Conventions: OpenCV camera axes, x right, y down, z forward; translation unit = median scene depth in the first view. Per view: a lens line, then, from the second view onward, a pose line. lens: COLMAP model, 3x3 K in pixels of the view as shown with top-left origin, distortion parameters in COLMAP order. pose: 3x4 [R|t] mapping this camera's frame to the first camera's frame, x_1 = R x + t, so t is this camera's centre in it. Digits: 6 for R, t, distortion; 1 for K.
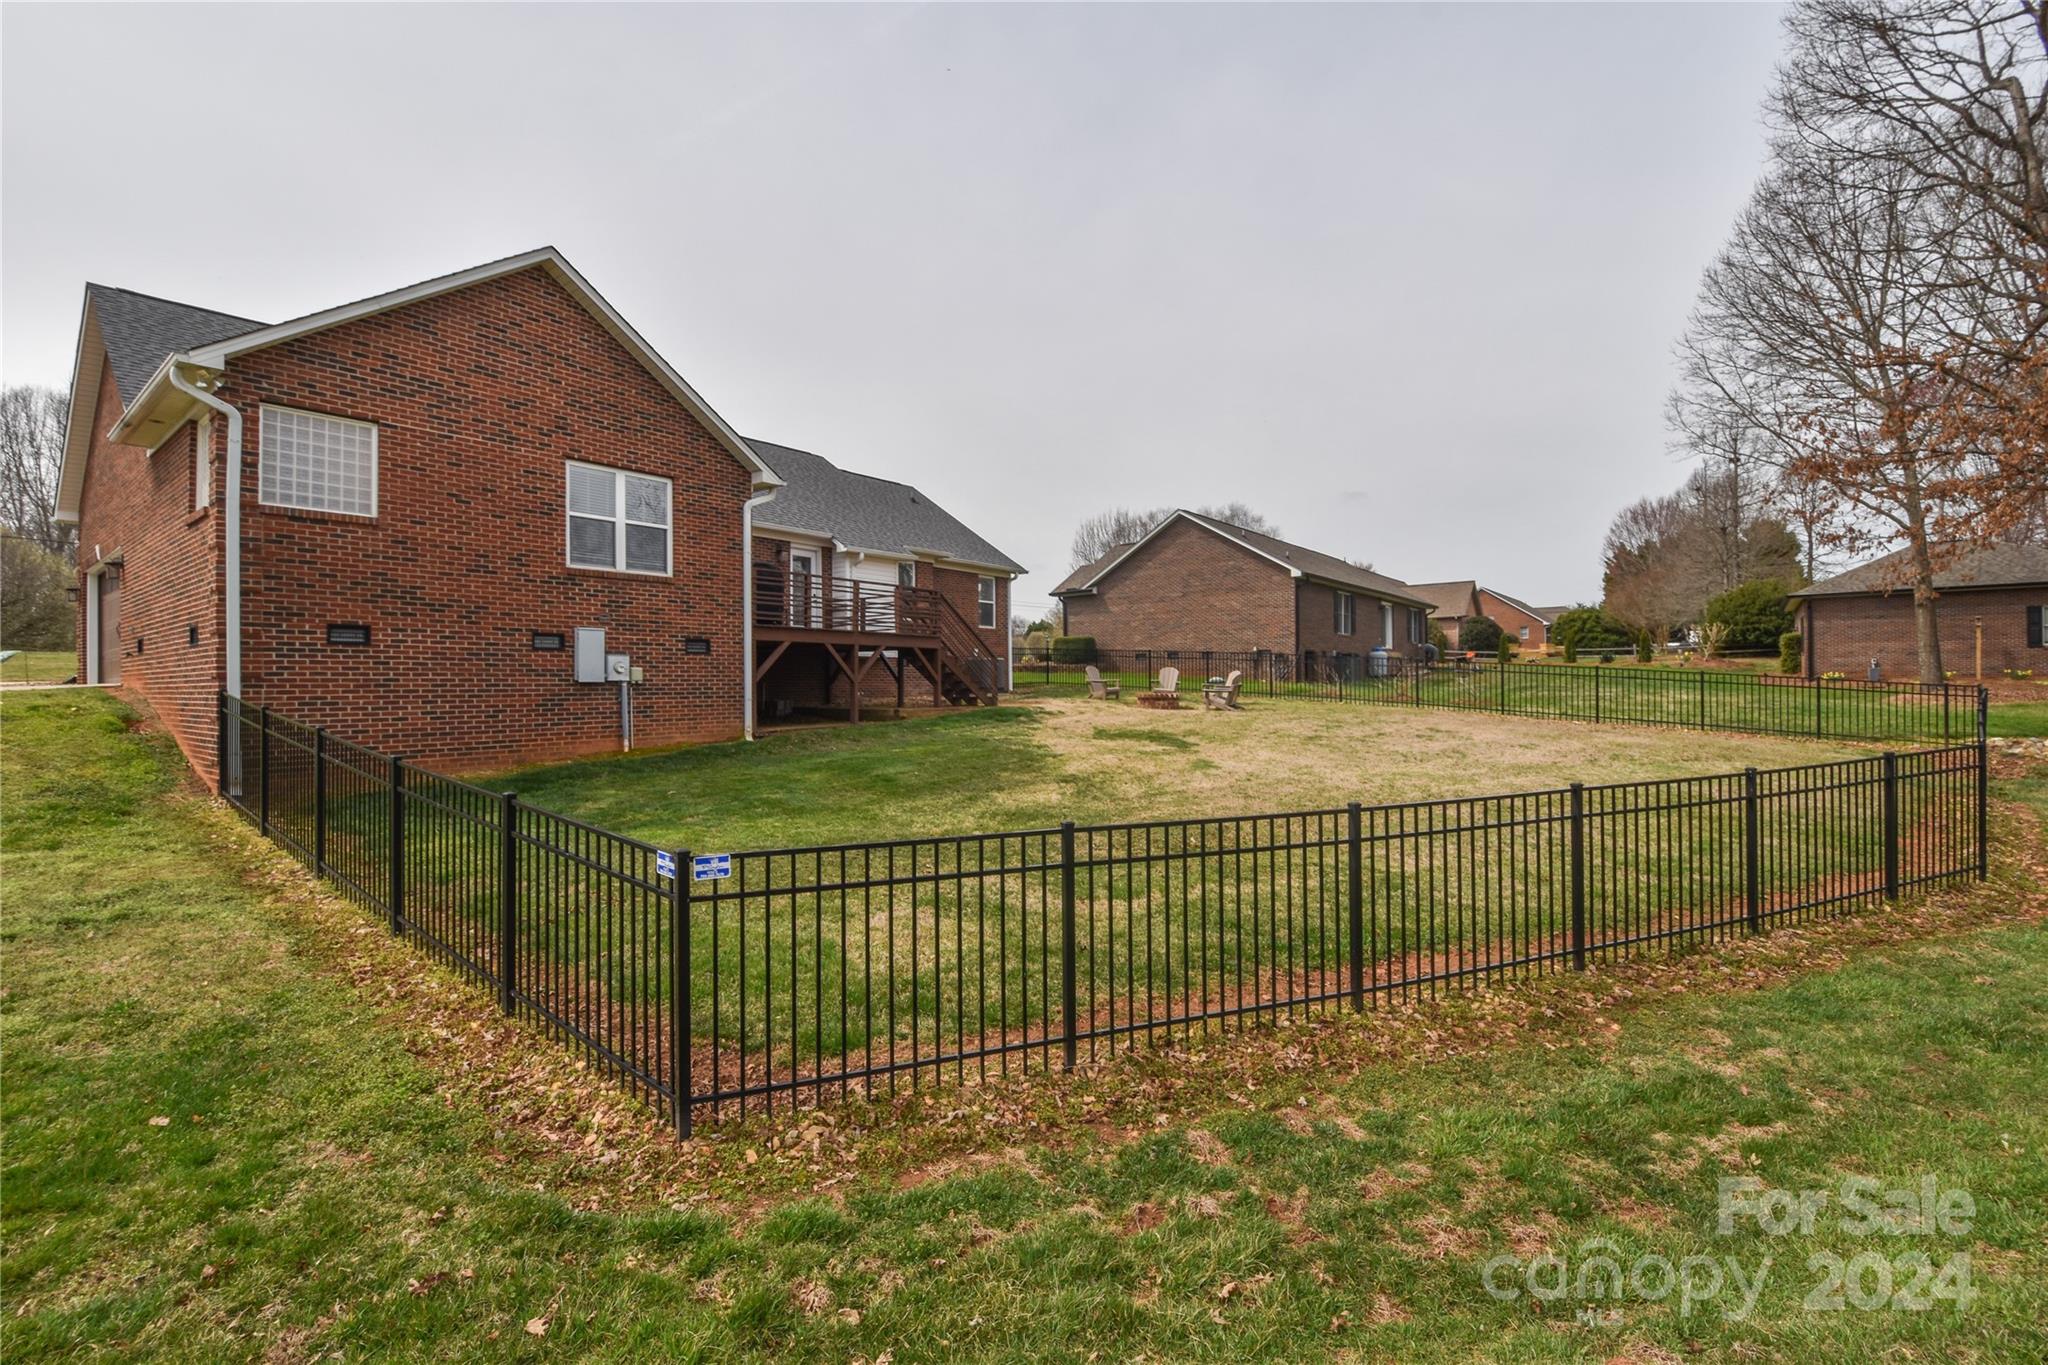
lens RADIAL K [[896.4, 0, 1027.3], [0, 896.4, 684.1], [0, 0, 1]] dist [-0.003318, -0.011812]
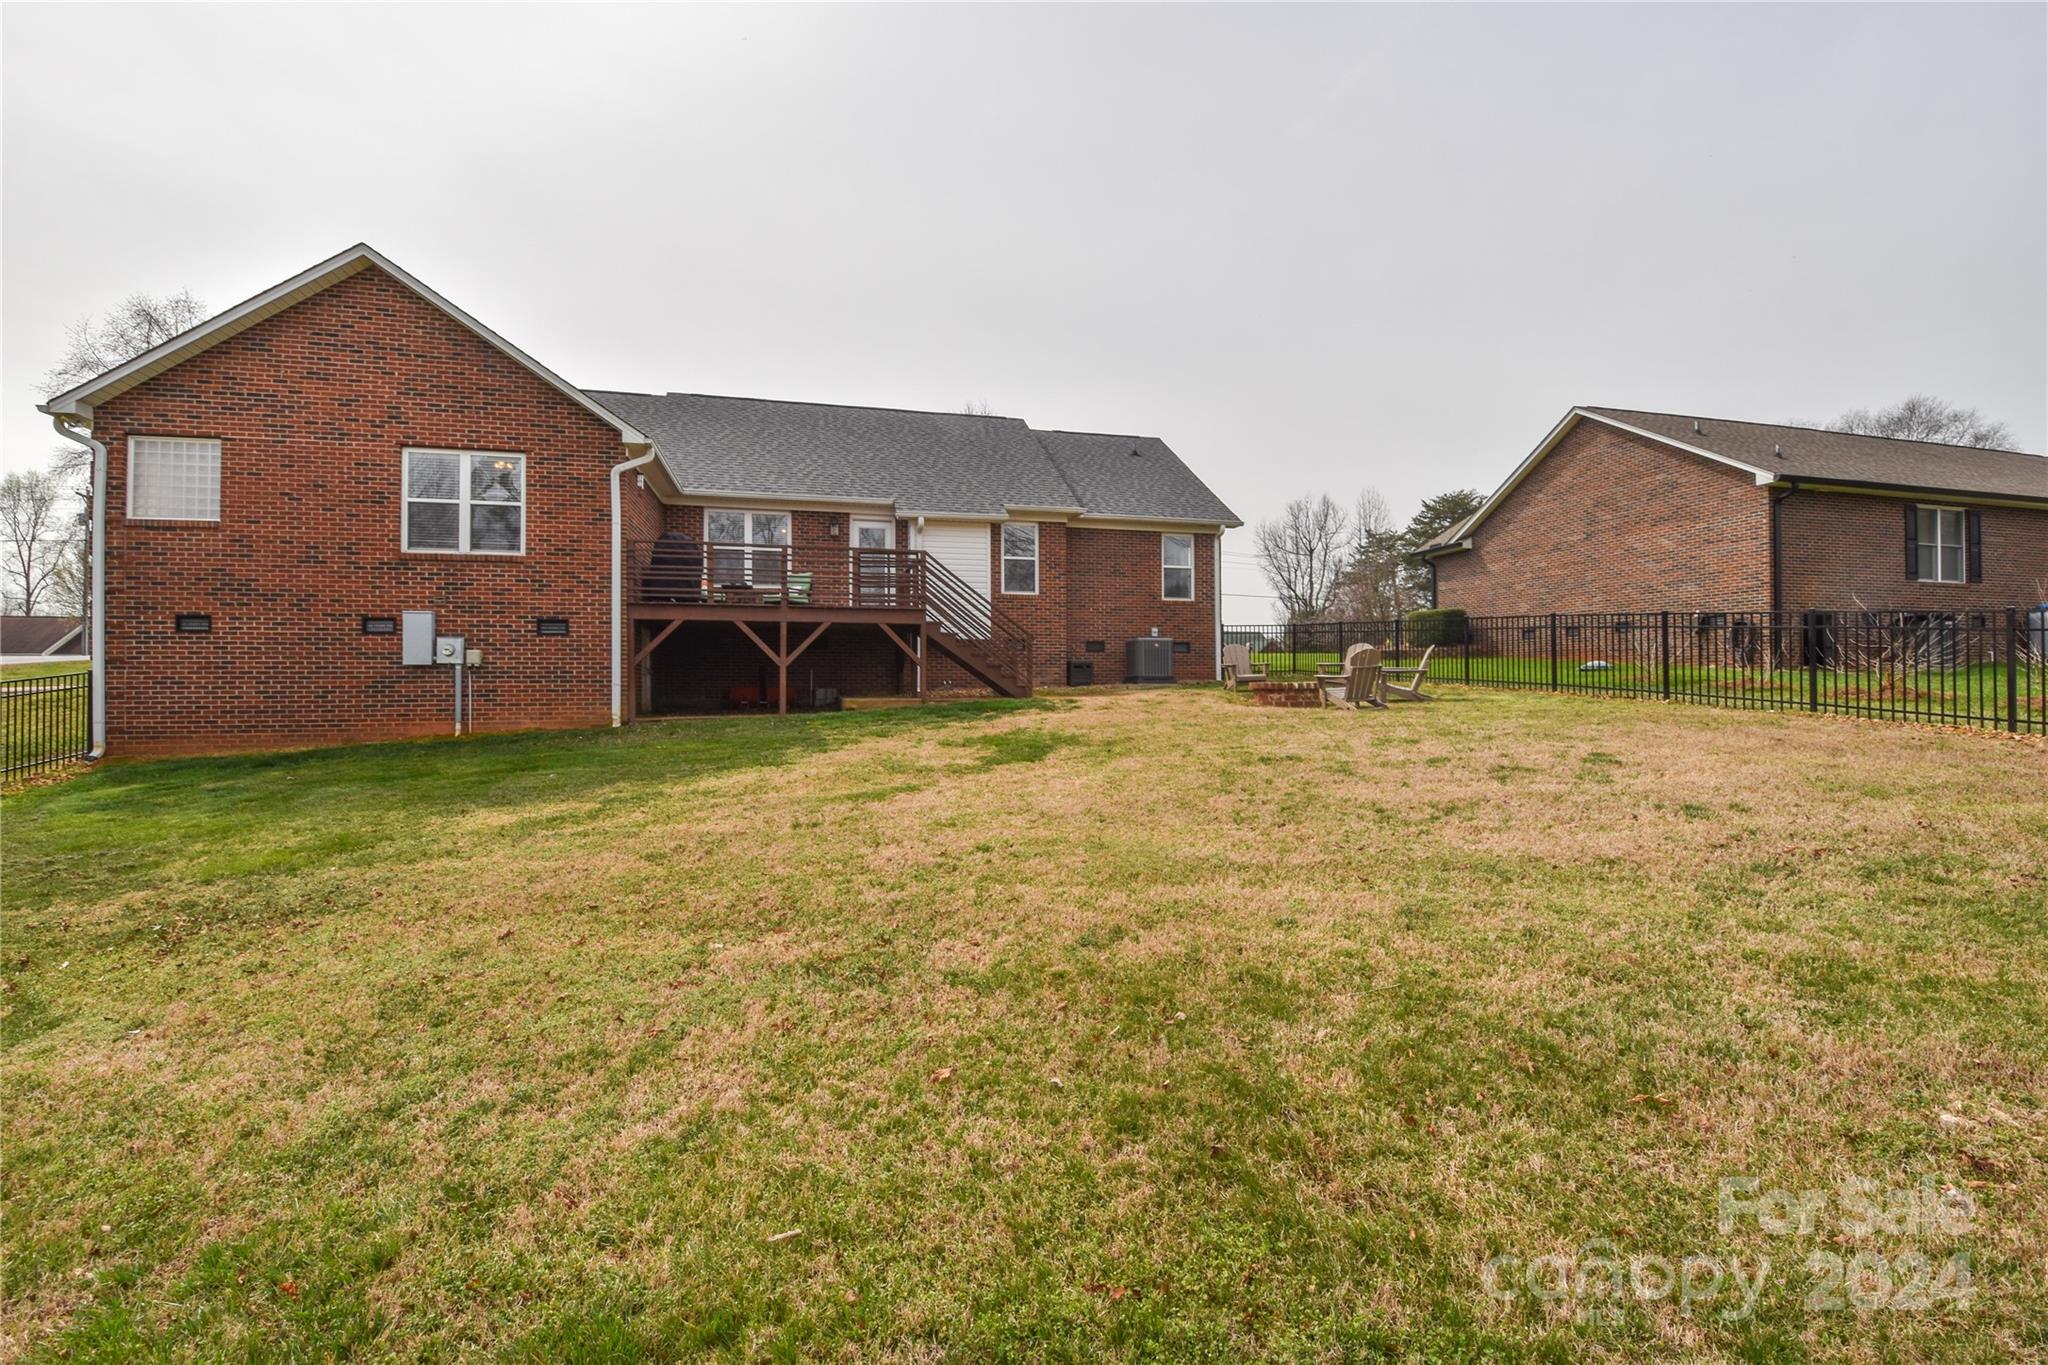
lens RADIAL K [[896.4, 0, 1028.4], [0, 896.4, 683.8], [0, 0, 1]] dist [-0.003318, -0.011812]
pose [[0.787751, -0.002770, -0.615988, 0.652737], [0.000981, 0.999994, -0.003242, 0.022460], [0.615994, 0.001950, 0.787749, 0.615090]]
